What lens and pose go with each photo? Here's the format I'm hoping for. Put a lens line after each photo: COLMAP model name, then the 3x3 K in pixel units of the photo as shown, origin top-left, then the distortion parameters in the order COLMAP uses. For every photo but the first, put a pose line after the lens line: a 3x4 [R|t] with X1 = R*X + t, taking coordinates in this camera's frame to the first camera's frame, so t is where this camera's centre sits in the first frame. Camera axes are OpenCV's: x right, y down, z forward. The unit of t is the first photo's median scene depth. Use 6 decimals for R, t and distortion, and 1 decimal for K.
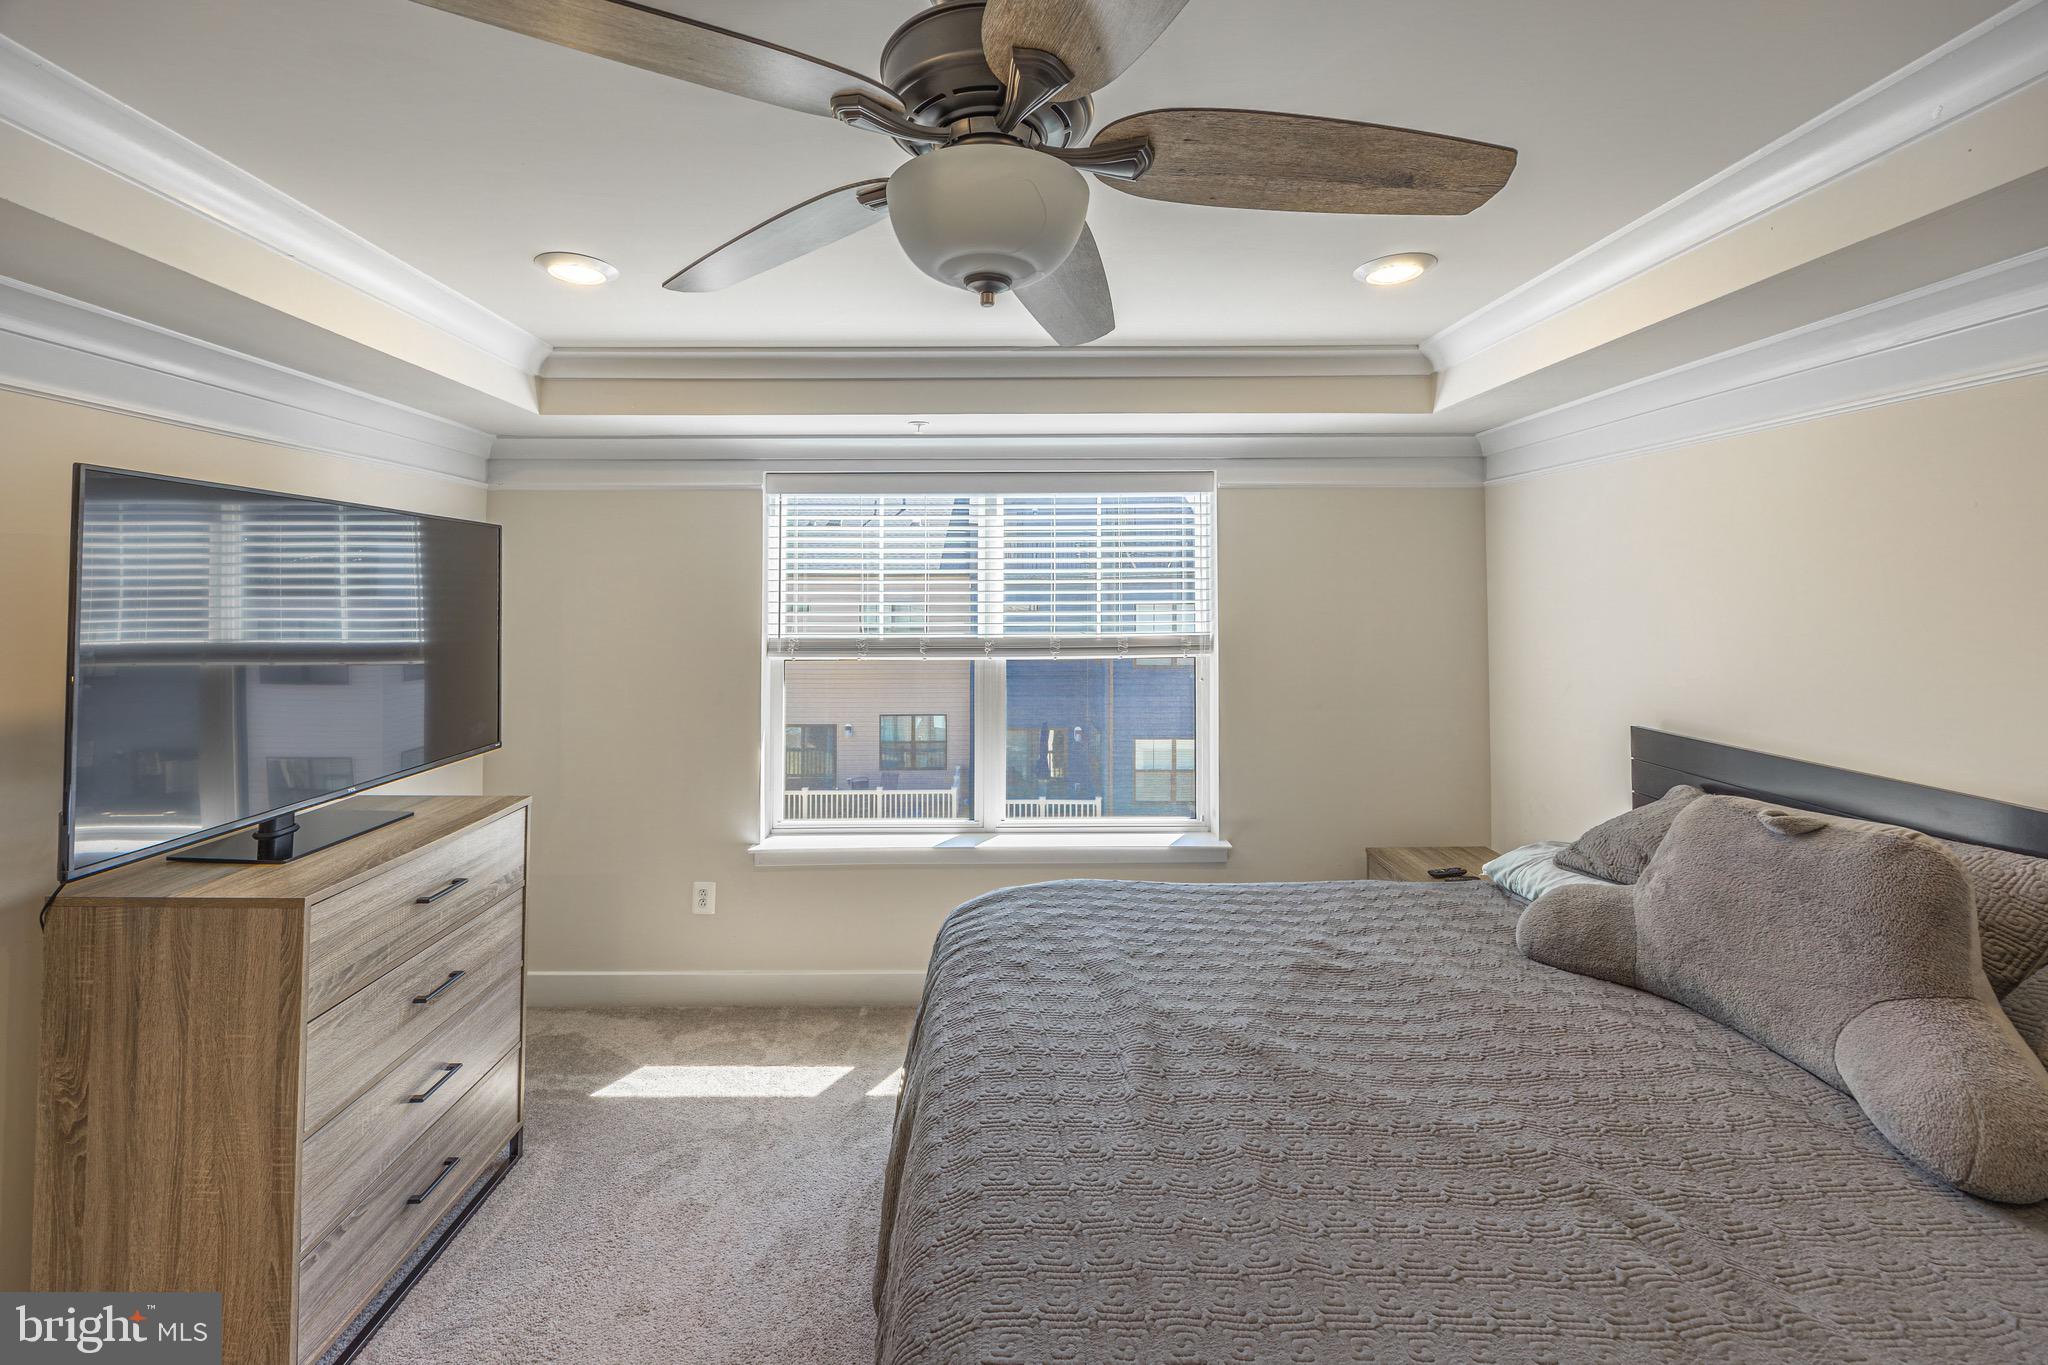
lens RADIAL K [[793.5, 0, 985.4], [0, 793.5, 558.9], [0, 0, 1]] dist [0.000470, -0.000589]
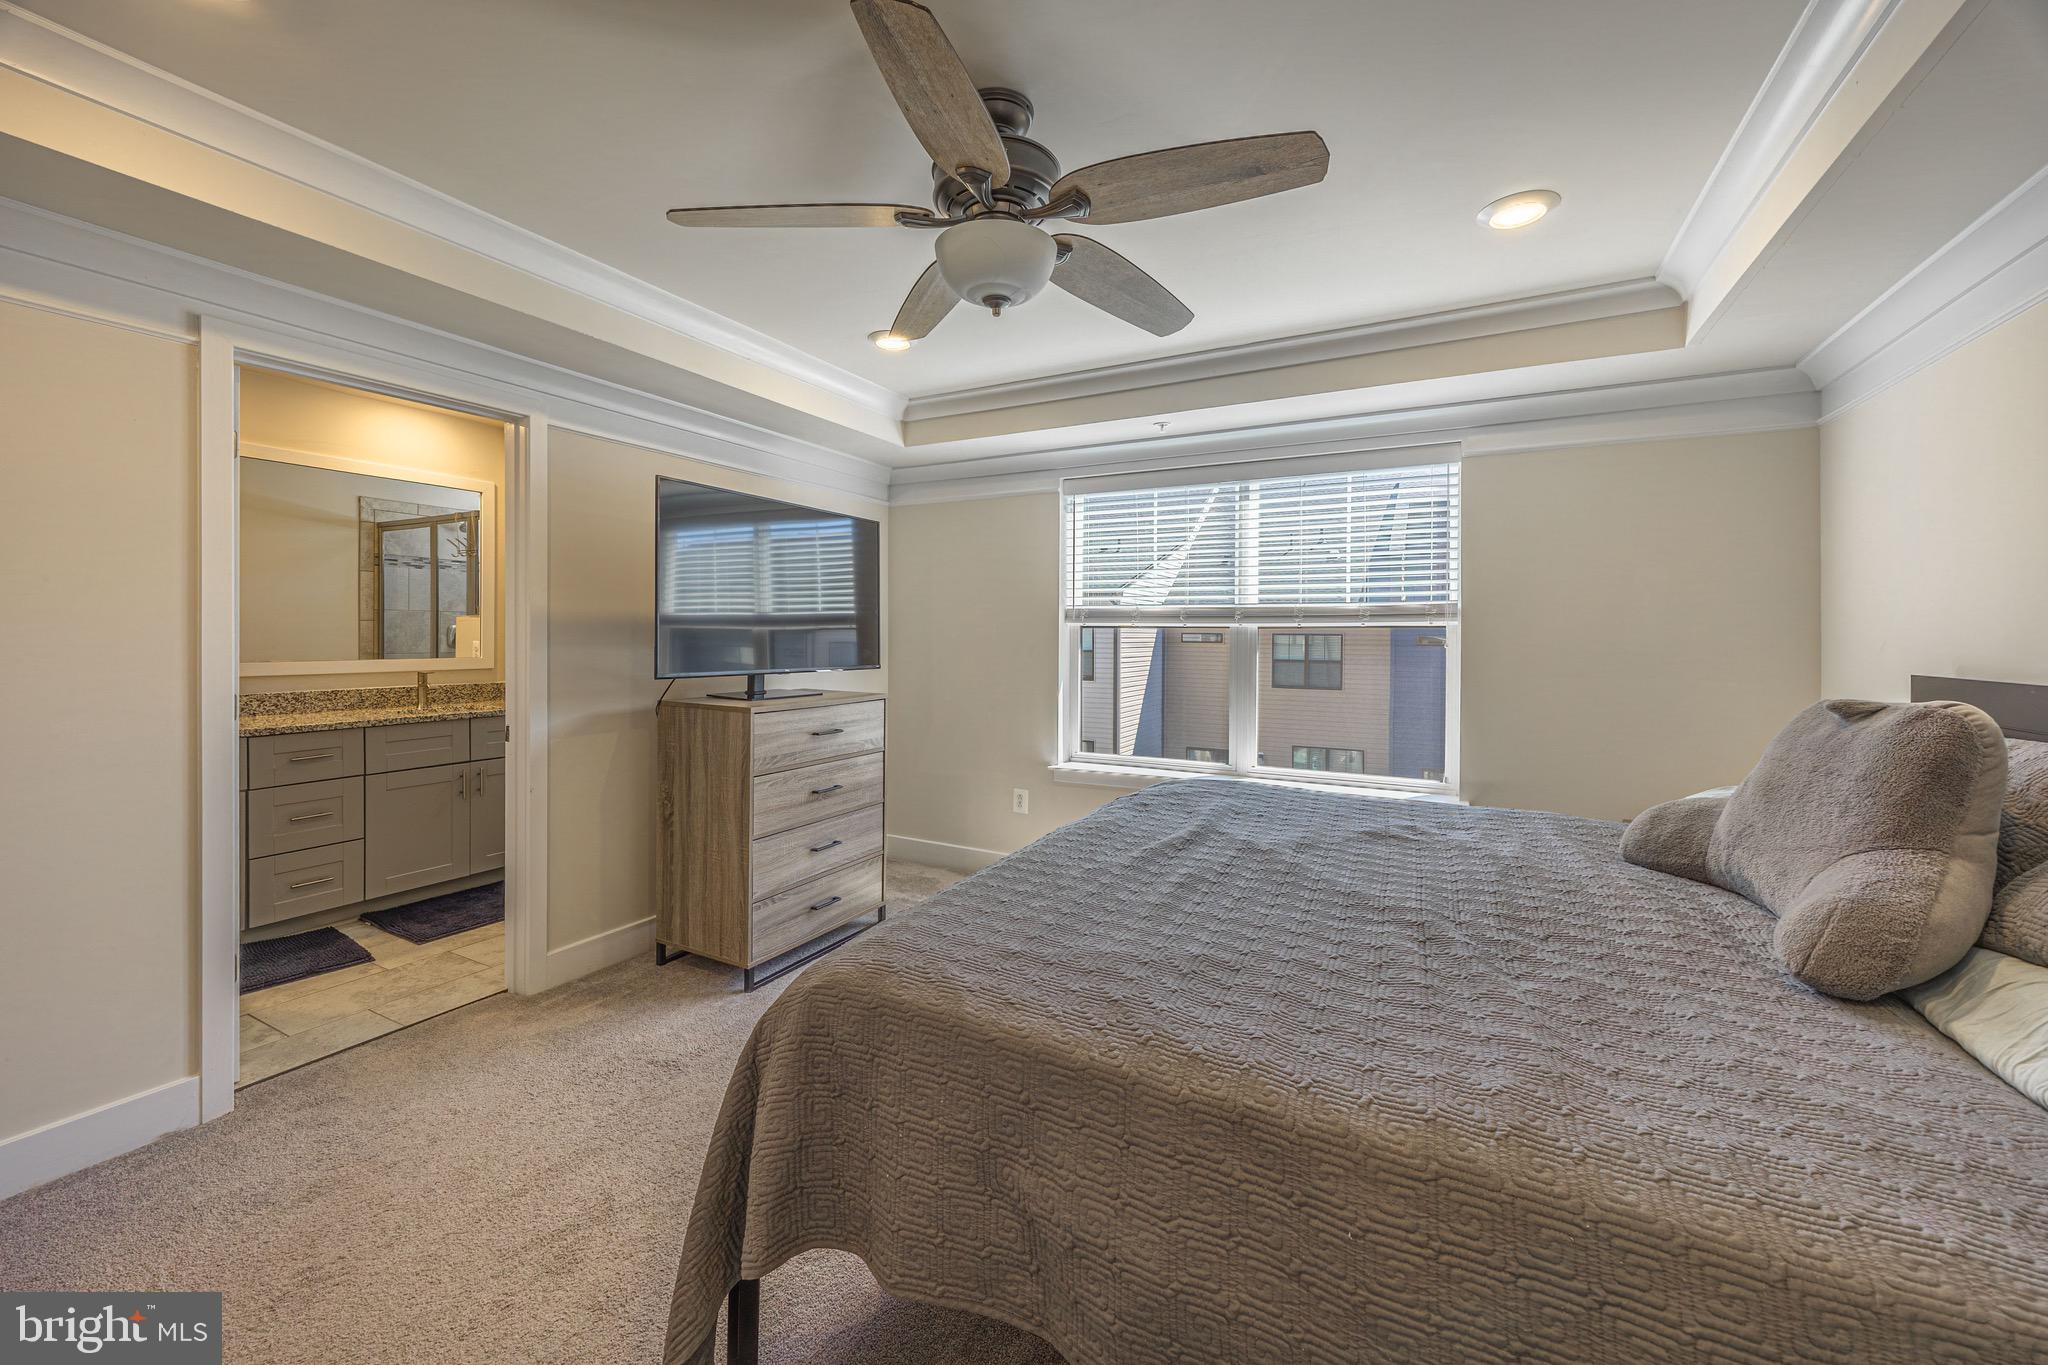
lens RADIAL K [[793.5, 0, 1050.9], [0, 793.5, 626.9], [0, 0, 1]] dist [0.000470, -0.000589]
pose [[0.885647, 0.001139, -0.464358, 0.460974], [0.010011, 0.999718, 0.021546, 0.156331], [0.464251, -0.023731, 0.885386, -0.226880]]
